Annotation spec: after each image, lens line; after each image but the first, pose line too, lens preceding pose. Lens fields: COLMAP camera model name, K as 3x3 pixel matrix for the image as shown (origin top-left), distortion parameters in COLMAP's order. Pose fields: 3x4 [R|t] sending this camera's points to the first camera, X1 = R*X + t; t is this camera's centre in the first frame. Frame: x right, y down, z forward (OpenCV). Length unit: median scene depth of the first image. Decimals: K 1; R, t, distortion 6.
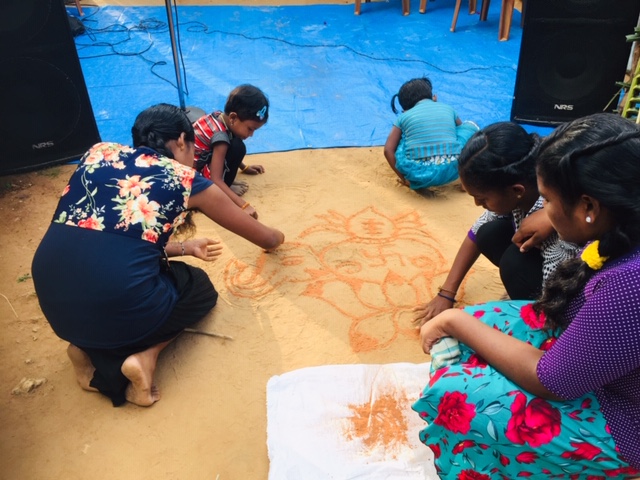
lens RADIAL K [[547.8, 0, 320.5], [0, 547.8, 240.2], [0, 0, 1]] dist [0.071452, -0.100725]
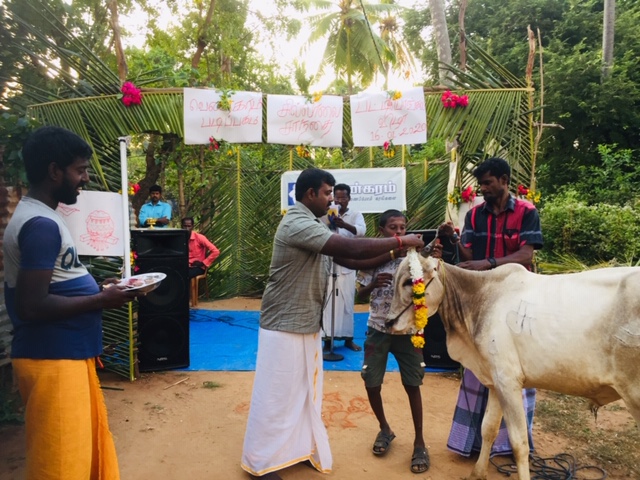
lens RADIAL K [[547.8, 0, 320.2], [0, 547.8, 237.9], [0, 0, 1]] dist [0.071452, -0.100725]
pose [[0.992691, 0.016457, -0.119560, 0.360984], [-0.079316, 0.835631, -0.543534, 0.606048], [0.090963, 0.549045, 0.830828, -1.026525]]
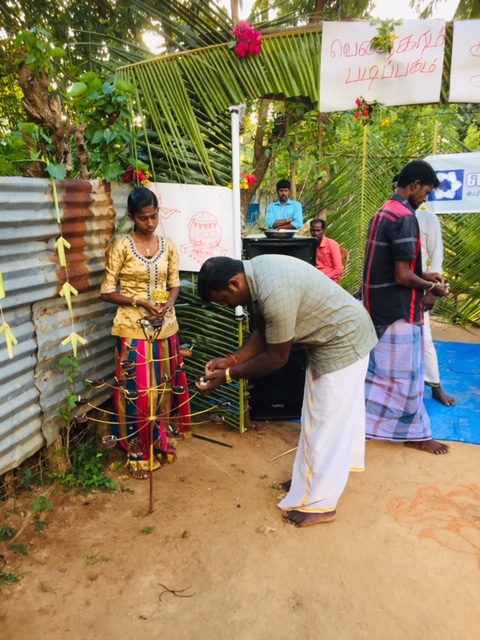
lens RADIAL K [[547.8, 0, 235.3], [0, 547.8, 324.2], [0, 0, 1]] dist [0.071452, -0.100725]
pose [[0.903413, 0.099130, -0.417156, 0.019930], [-0.259479, 0.900928, -0.347850, 0.231775], [0.341345, 0.422495, 0.839632, -0.535149]]
